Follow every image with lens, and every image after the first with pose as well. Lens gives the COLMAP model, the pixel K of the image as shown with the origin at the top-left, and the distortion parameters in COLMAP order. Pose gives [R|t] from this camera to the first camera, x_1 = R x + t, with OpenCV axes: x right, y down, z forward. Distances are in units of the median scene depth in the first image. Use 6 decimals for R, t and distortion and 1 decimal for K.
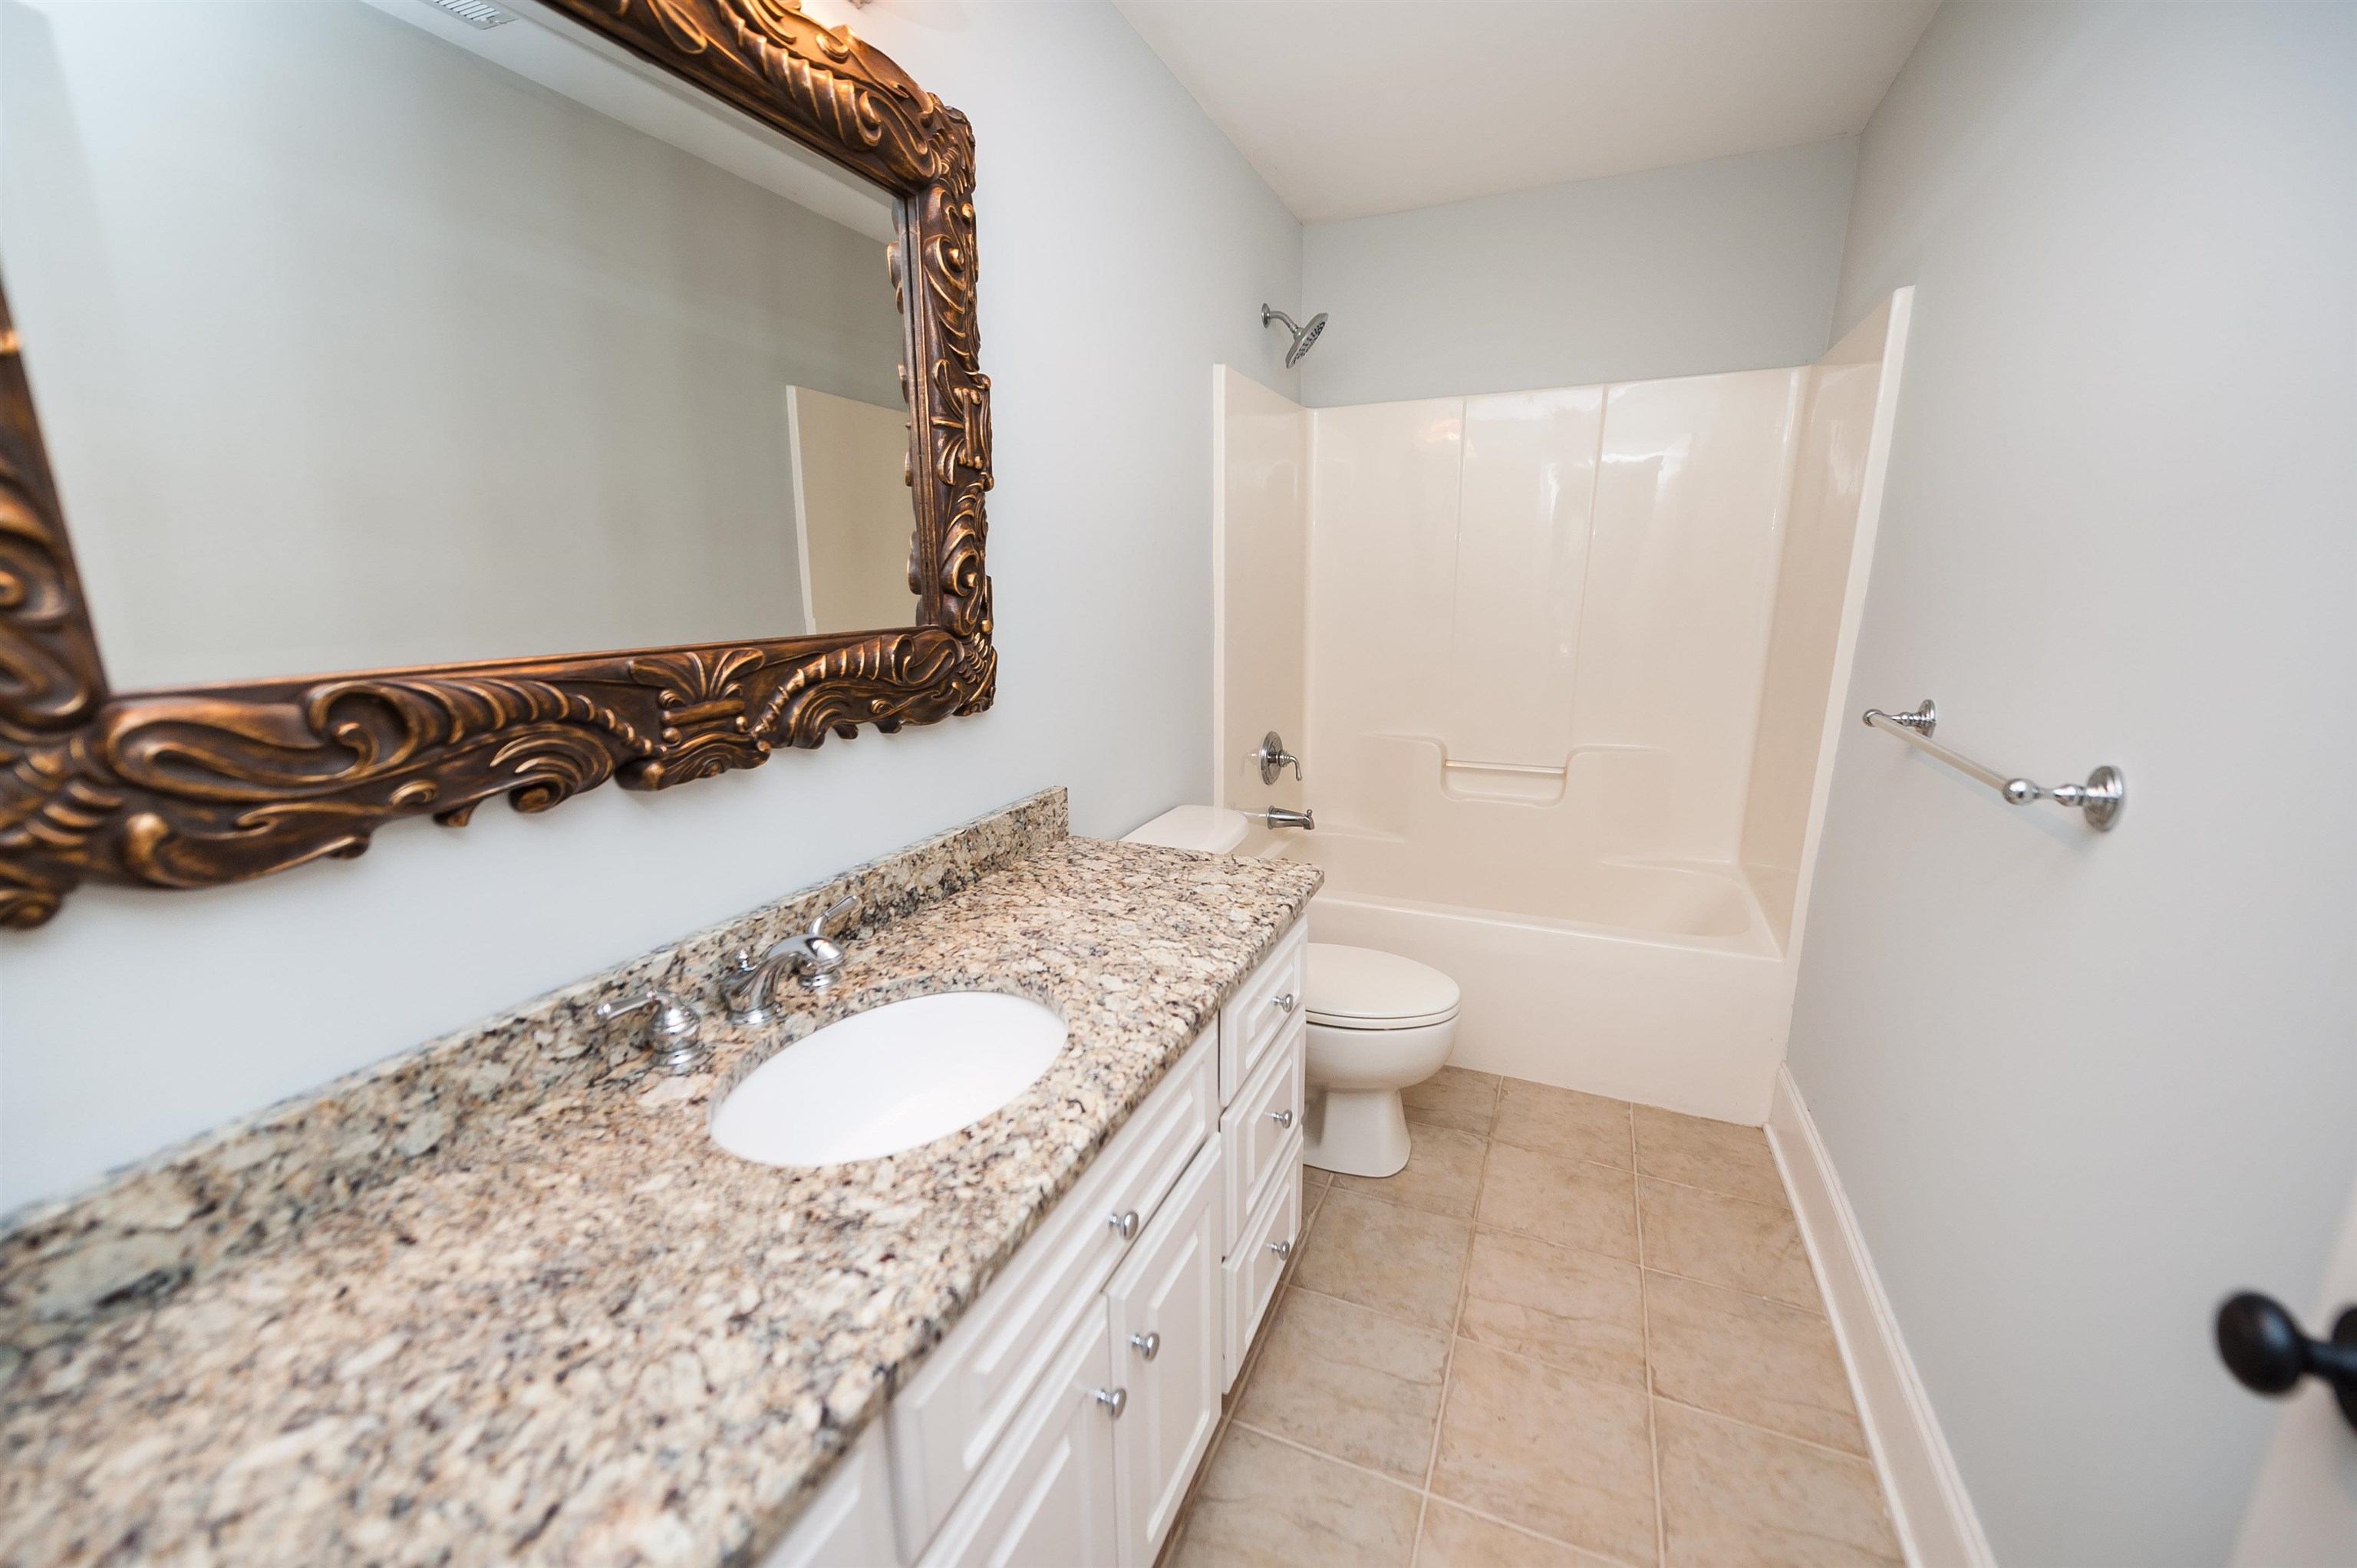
lens RADIAL K [[926.2, 0, 1185.1], [0, 926.2, 788.4], [0, 0, 1]] dist [0.004332, -0.000487]
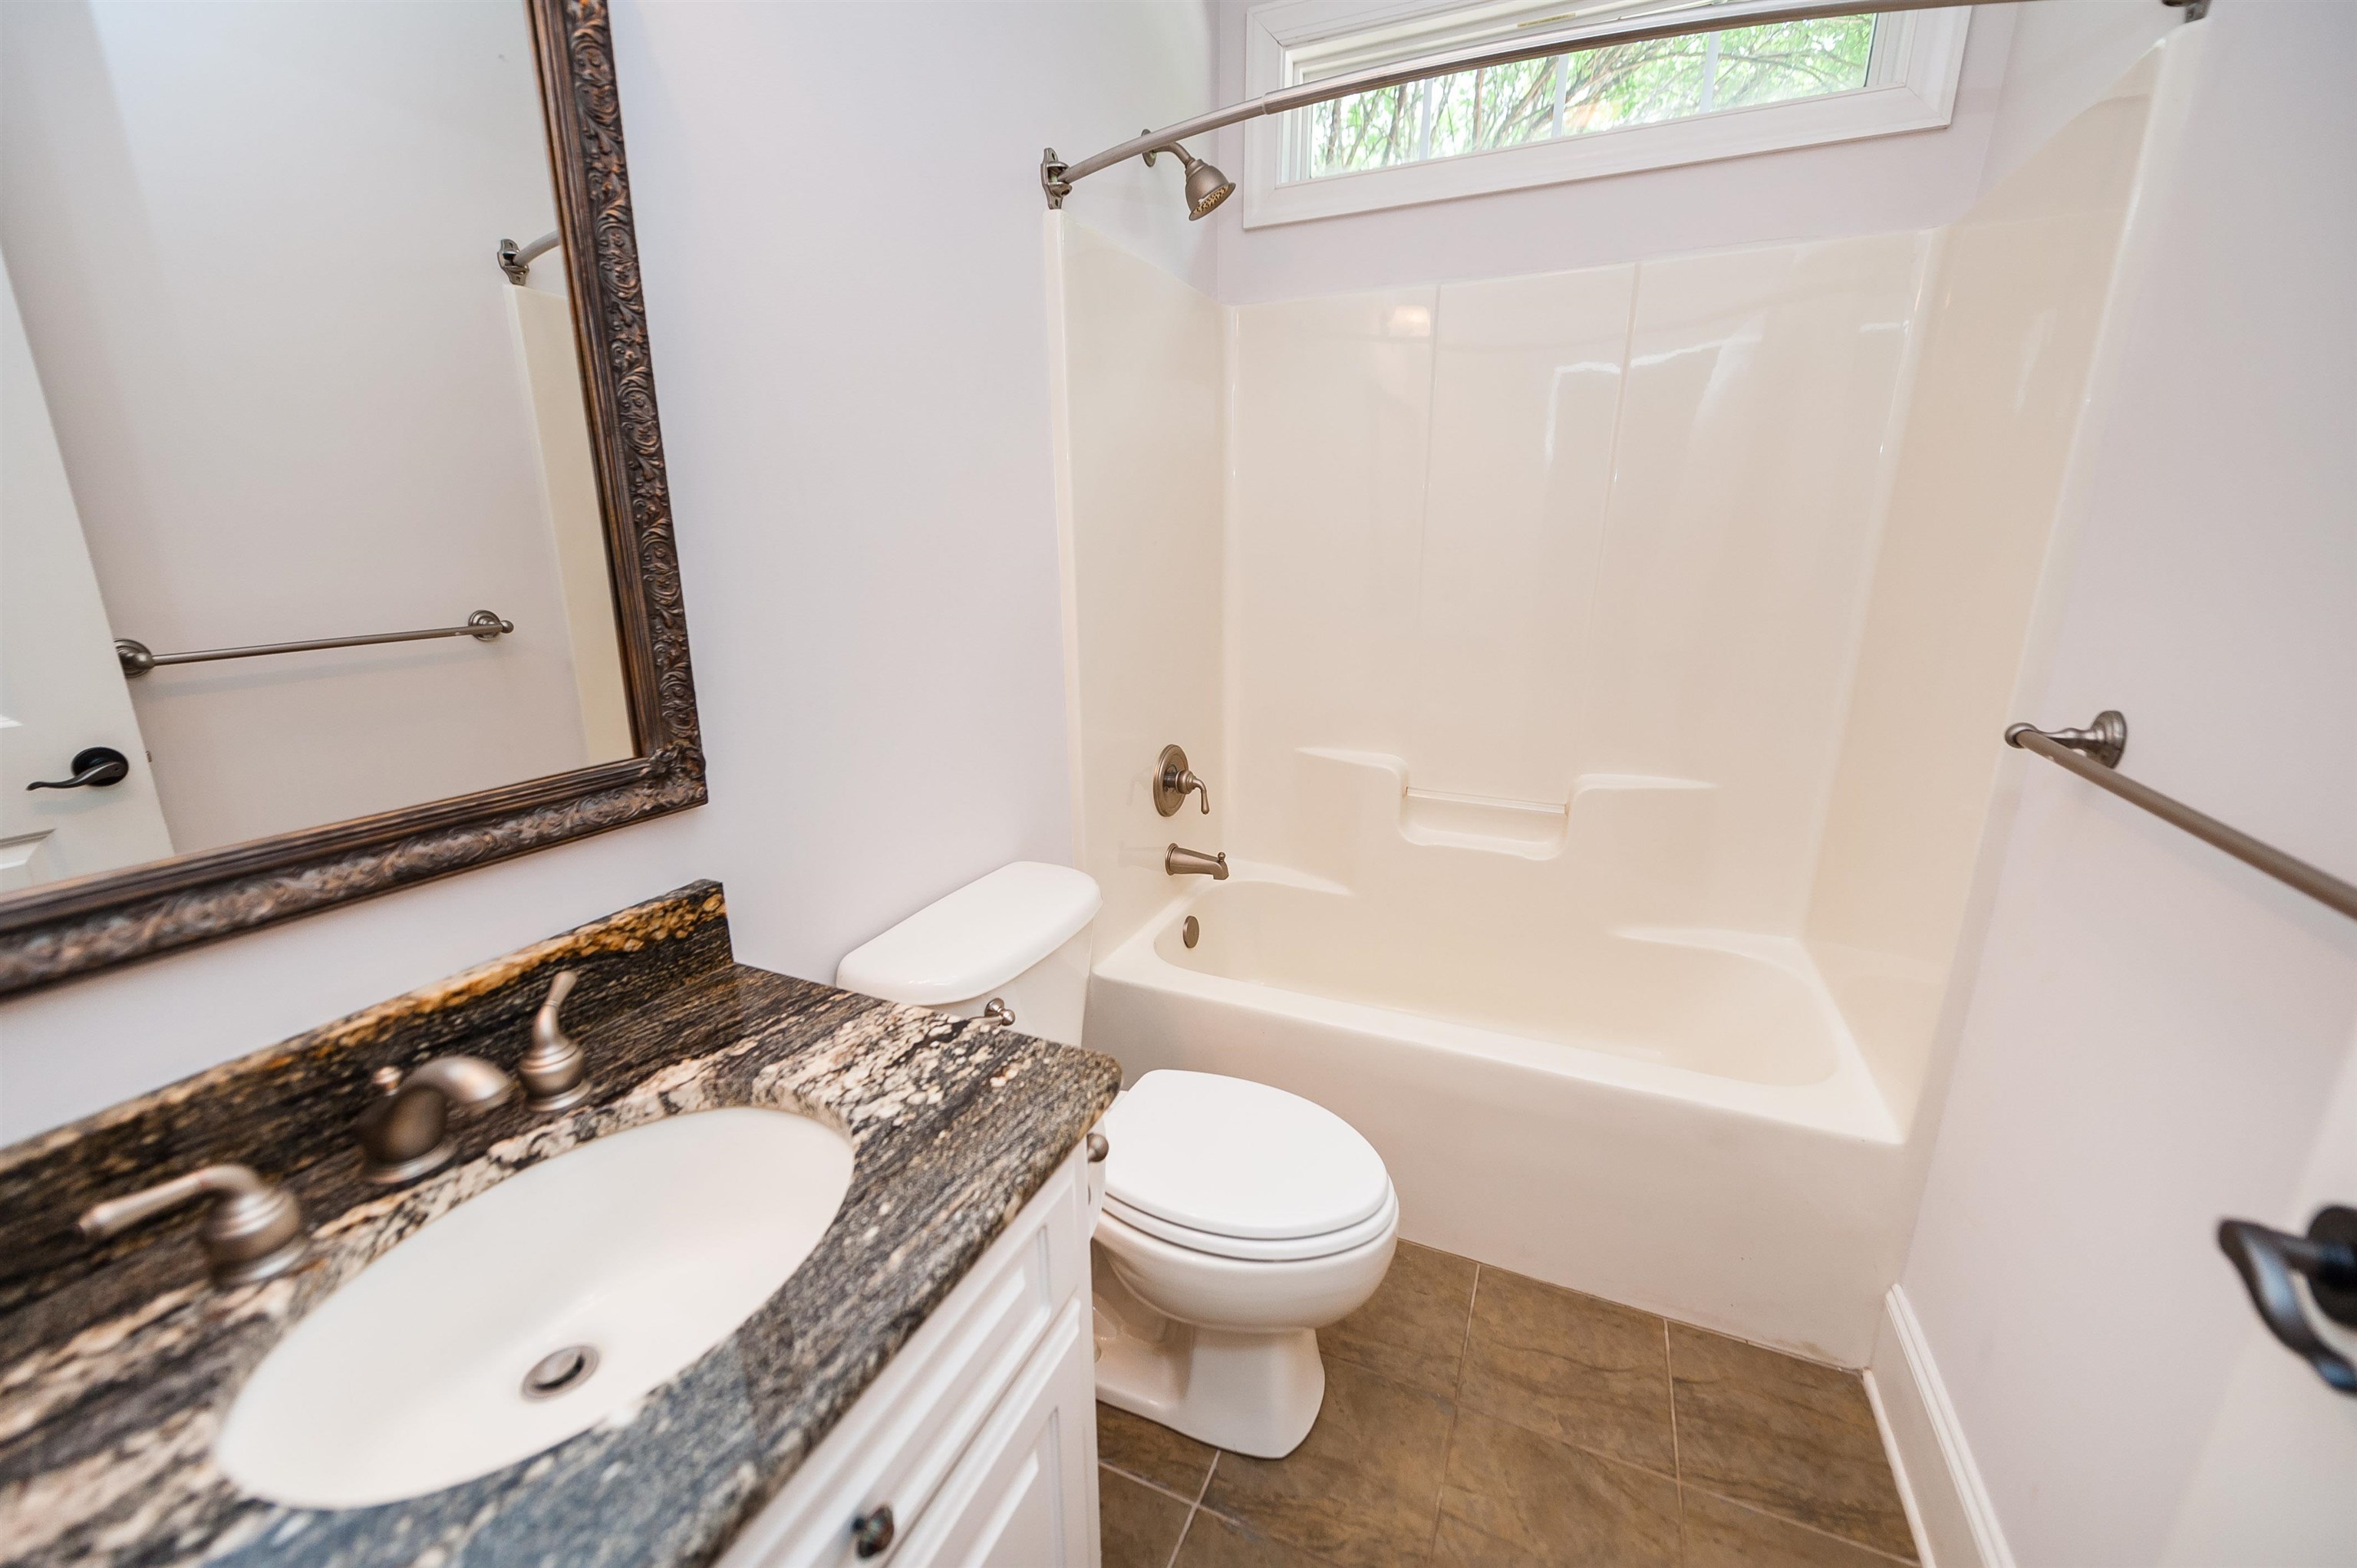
lens RADIAL K [[928.0, 0, 1175.8], [0, 928.0, 796.9], [0, 0, 1]] dist [-0.001357, -0.000262]
pose [[0.999804, -0.000417, -0.019785, 0.118148], [0.001335, 0.998922, 0.046407, -0.057141], [0.019745, -0.046425, 0.998727, 0.272634]]
